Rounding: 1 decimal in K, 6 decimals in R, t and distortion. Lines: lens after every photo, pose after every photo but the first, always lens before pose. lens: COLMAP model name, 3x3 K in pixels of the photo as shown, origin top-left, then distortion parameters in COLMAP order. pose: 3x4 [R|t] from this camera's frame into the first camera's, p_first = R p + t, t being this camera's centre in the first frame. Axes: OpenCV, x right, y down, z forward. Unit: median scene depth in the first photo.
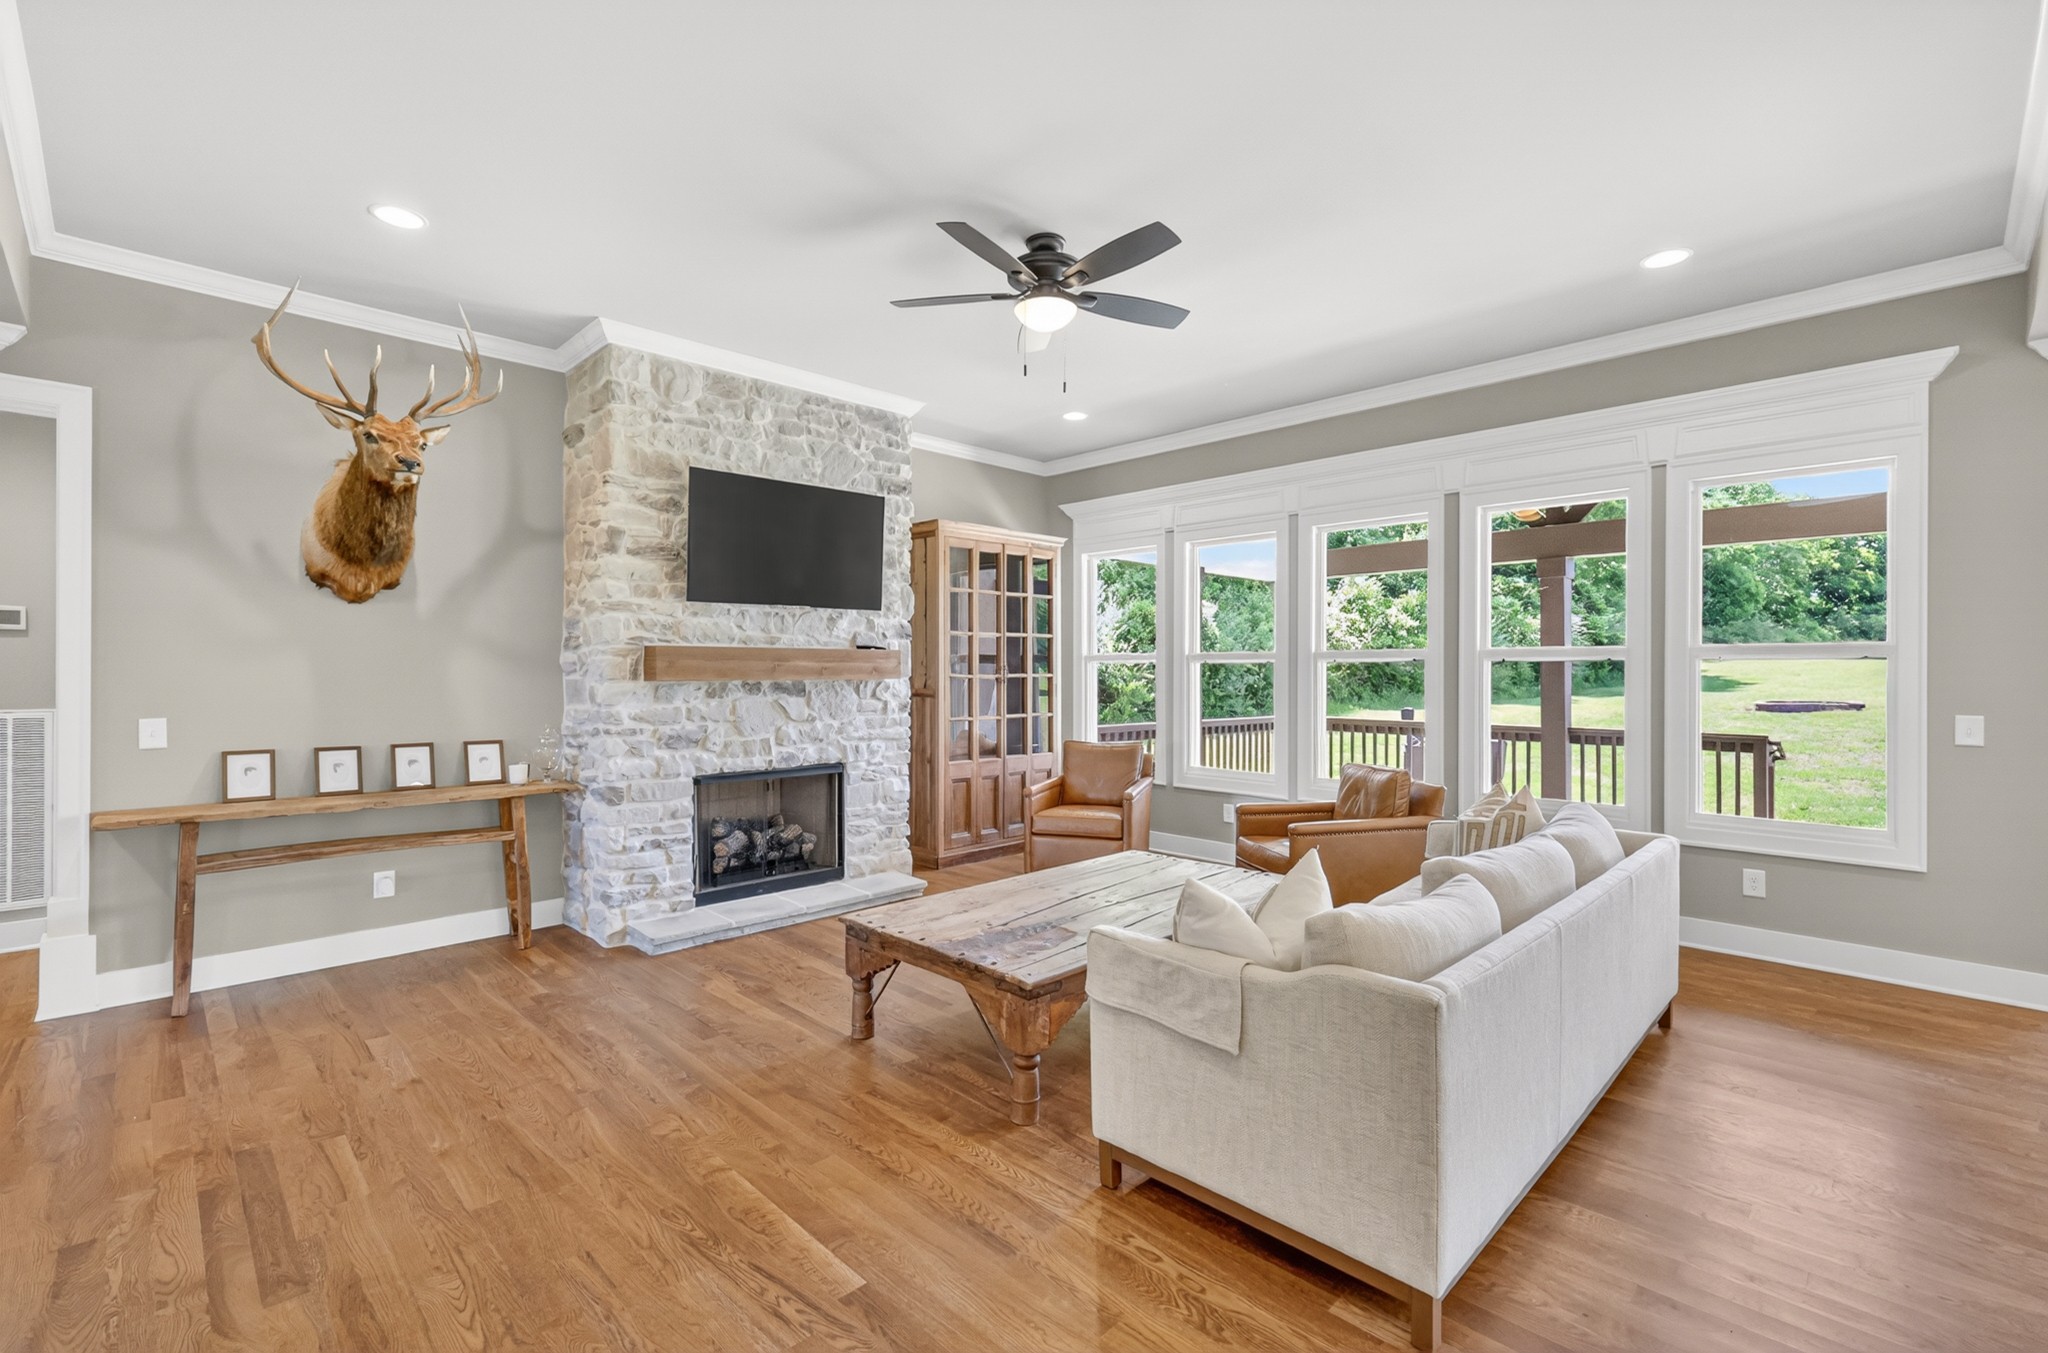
lens RADIAL K [[909.7, 0, 1024.4], [0, 909.7, 667.2], [0, 0, 1]] dist [0.003275, -0.001959]
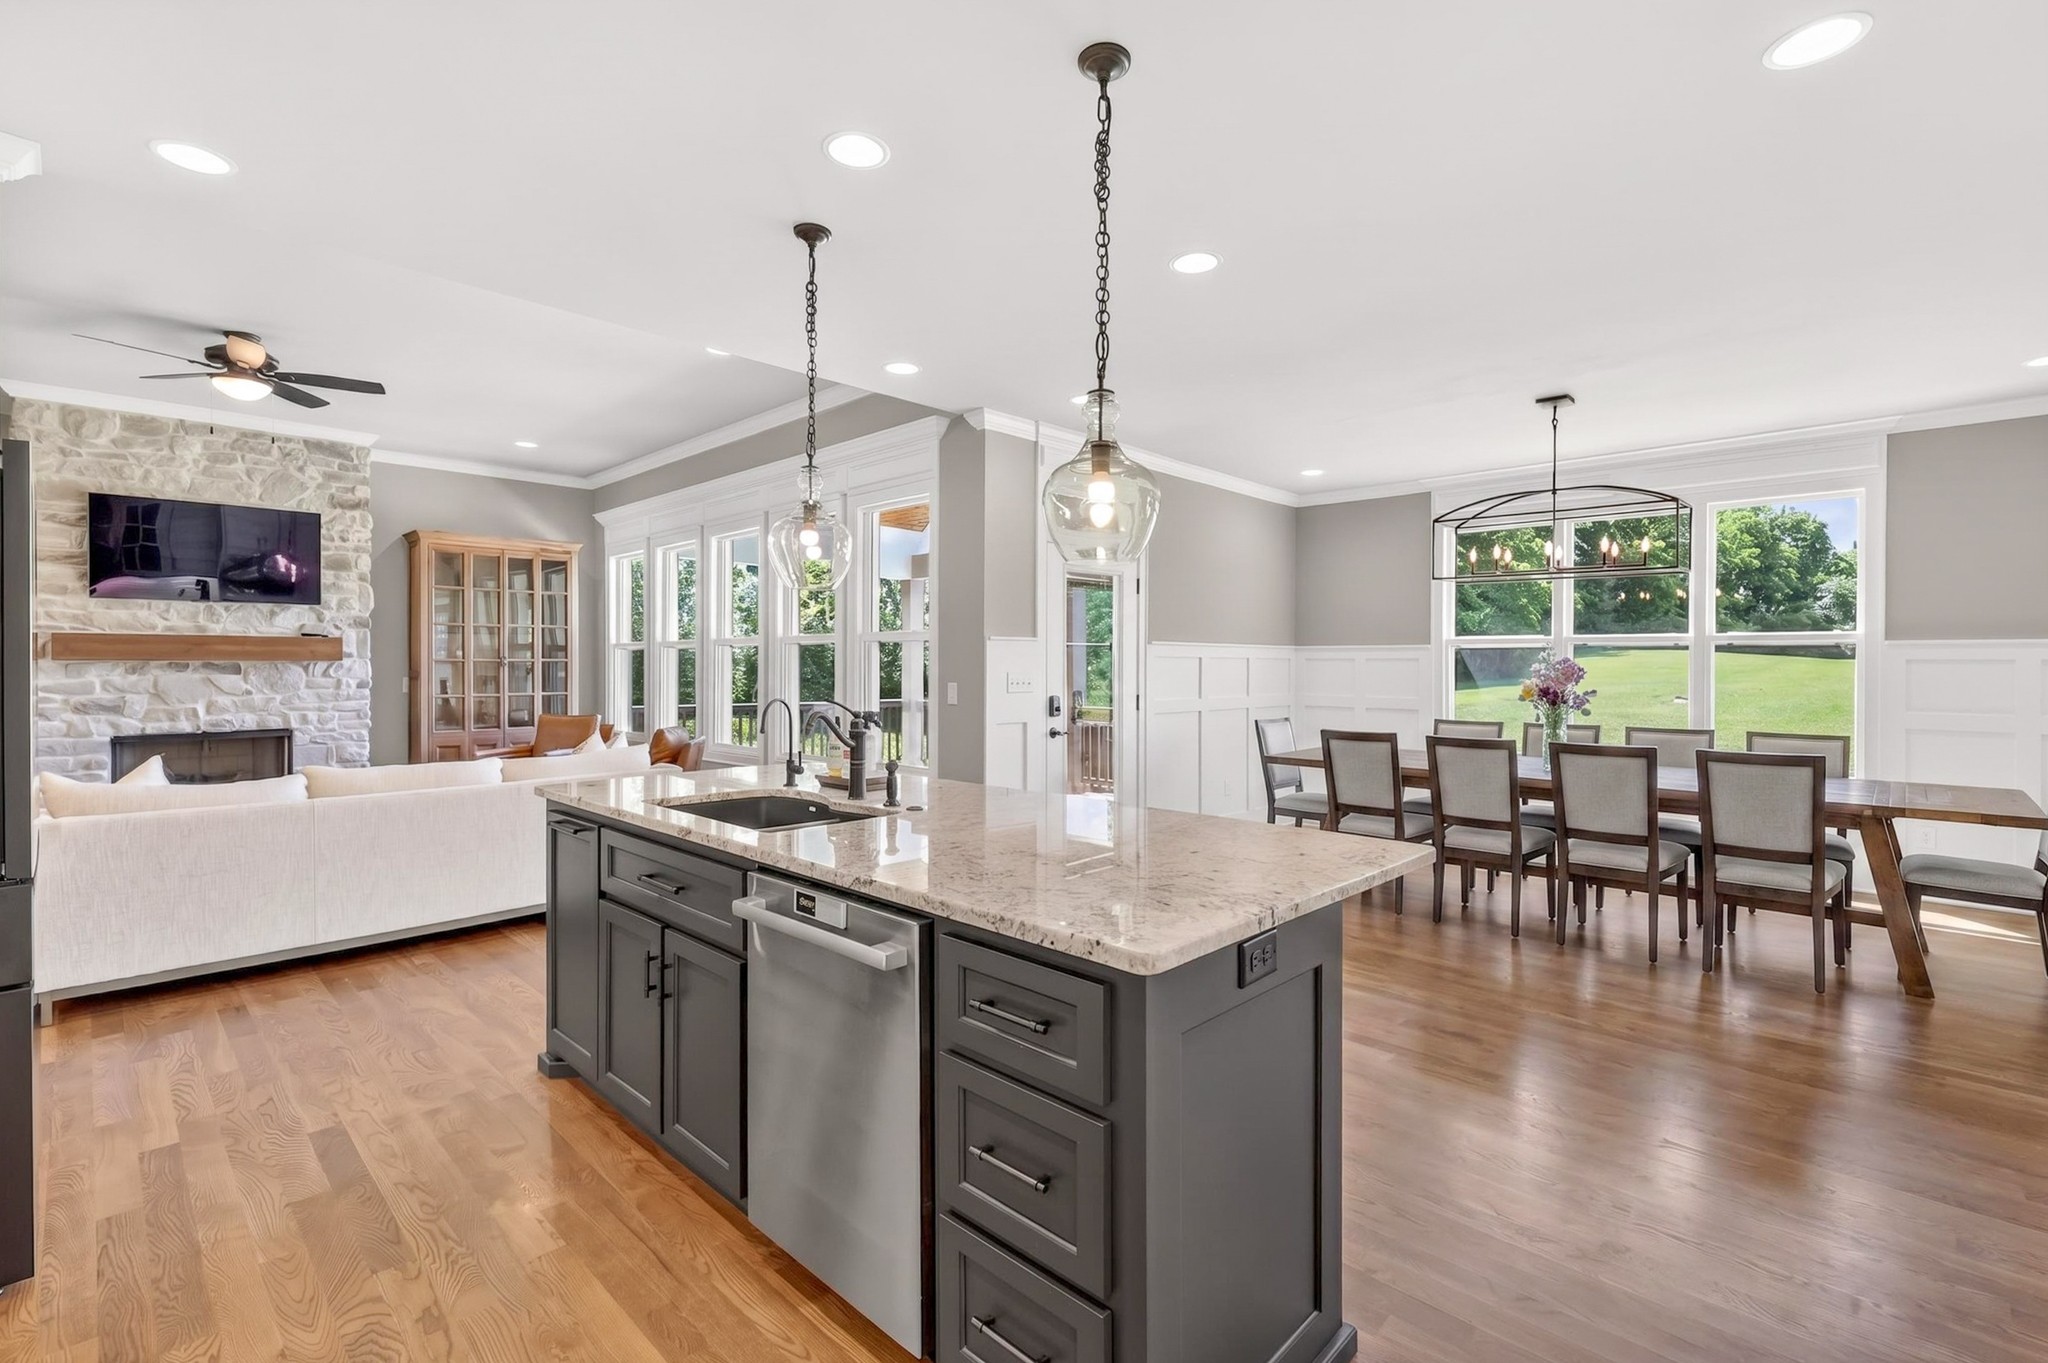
lens RADIAL K [[912.4, 0, 1009.6], [0, 912.4, 664.0], [0, 0, 1]] dist [-0.001728, 0.000131]
pose [[0.999560, 0.003710, 0.029415, 0.882779], [-0.003847, 0.999982, 0.004611, 0.009674], [-0.029398, -0.004722, 0.999557, -0.311371]]
